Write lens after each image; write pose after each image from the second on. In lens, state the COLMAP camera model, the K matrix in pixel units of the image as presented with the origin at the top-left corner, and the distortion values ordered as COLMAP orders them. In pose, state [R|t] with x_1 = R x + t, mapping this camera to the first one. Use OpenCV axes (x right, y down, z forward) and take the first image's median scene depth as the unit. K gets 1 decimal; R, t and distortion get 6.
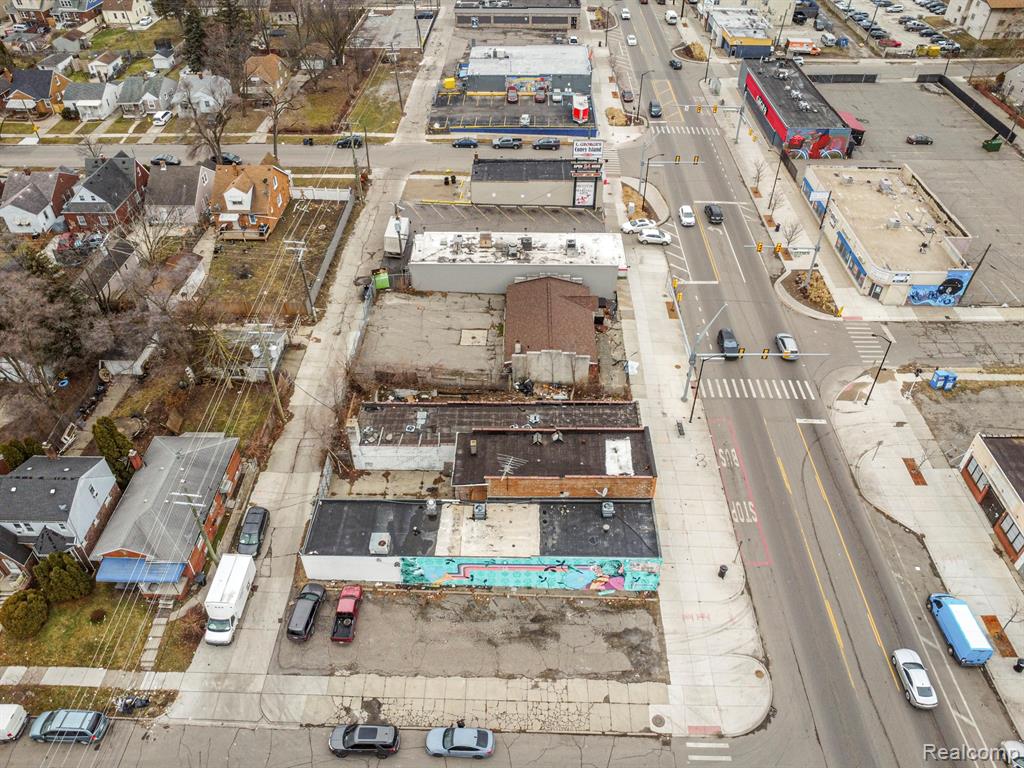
lens RADIAL K [[741.9, 0, 512.3], [0, 741.9, 385.0], [0, 0, 1]] dist [-0.027303, -0.003163]
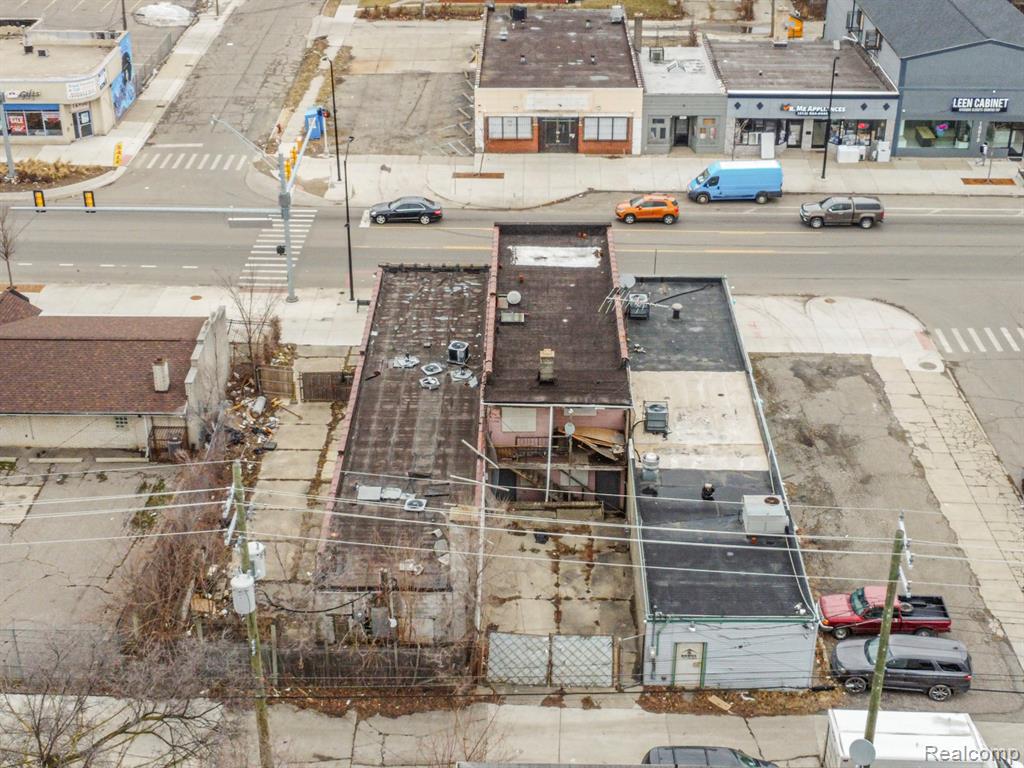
lens RADIAL K [[1480.6, 0, 517.0], [0, 1480.6, 392.7], [0, 0, 1]] dist [-0.030363, 0.000000]
pose [[-0.006602, -0.477305, 0.878713, -0.672192], [0.652783, 0.663611, 0.365369, -0.199893], [-0.757516, 0.576021, 0.307195, 0.536130]]
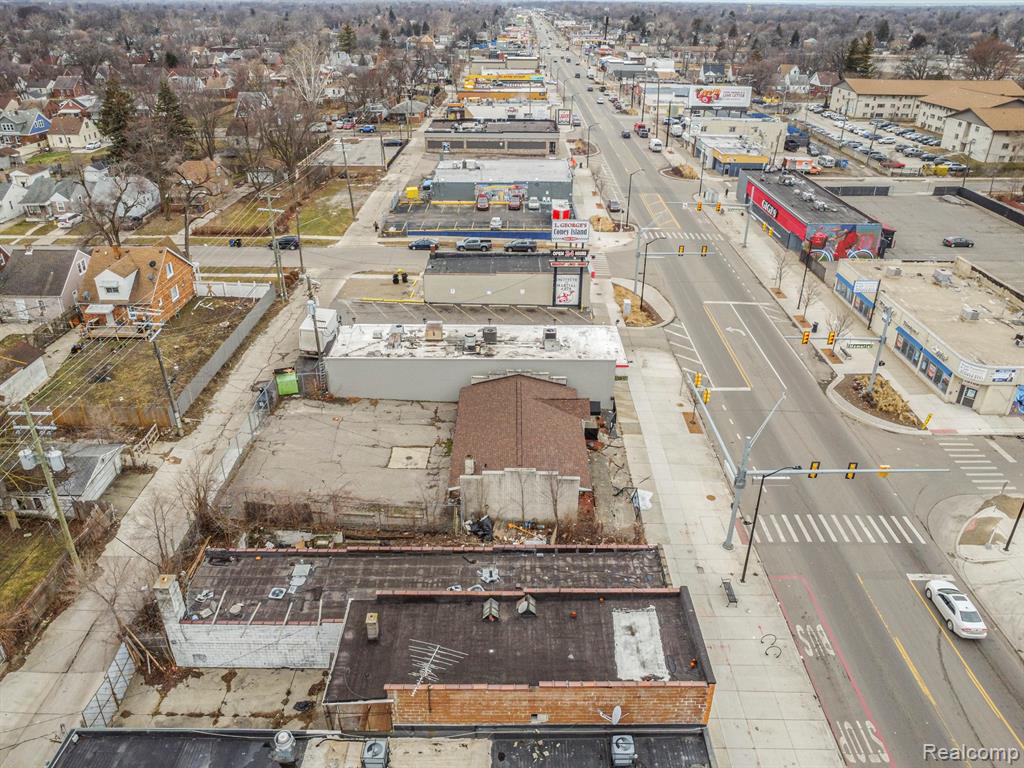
lens RADIAL K [[741.9, 0, 512.9], [0, 741.9, 384.4], [0, 0, 1]] dist [-0.027303, -0.003163]
pose [[0.999809, -0.000946, 0.019535, 0.030016], [0.005345, 0.974013, -0.226430, 0.025019], [-0.018813, 0.226491, 0.973832, 0.315123]]
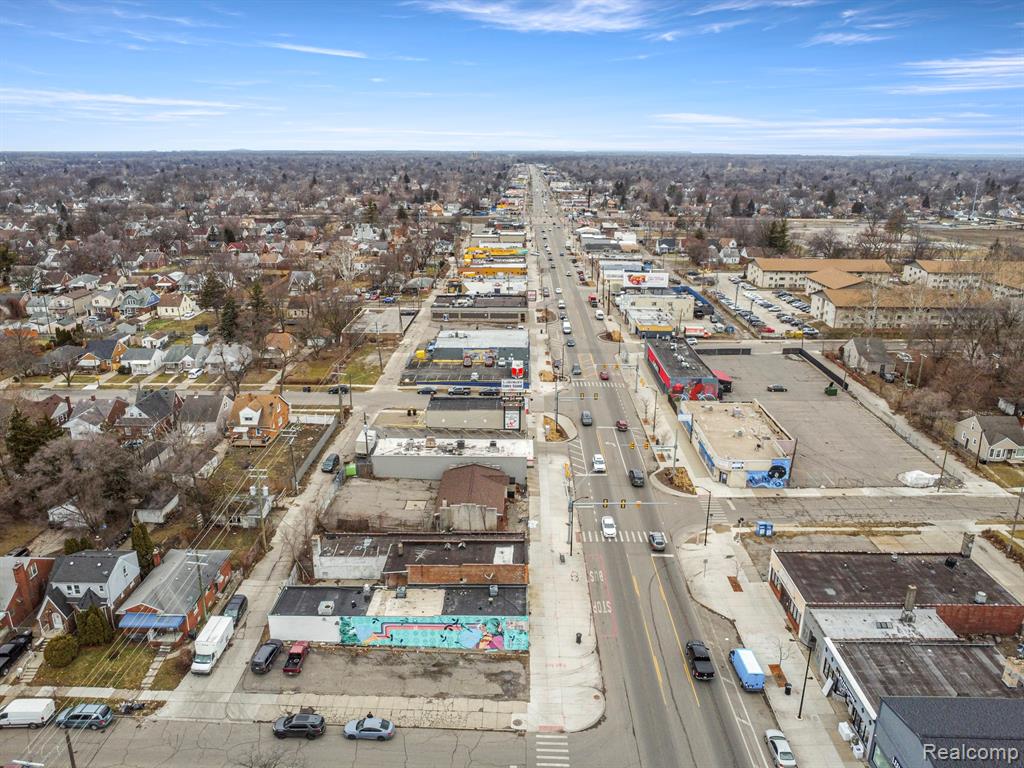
lens RADIAL K [[741.9, 0, 512.1], [0, 741.9, 386.3], [0, 0, 1]] dist [-0.027303, -0.003163]
pose [[0.999948, 0.003184, 0.009723, 0.106182], [0.000863, 0.920686, -0.390304, 0.255042], [-0.010195, 0.390291, 0.920635, -0.302642]]
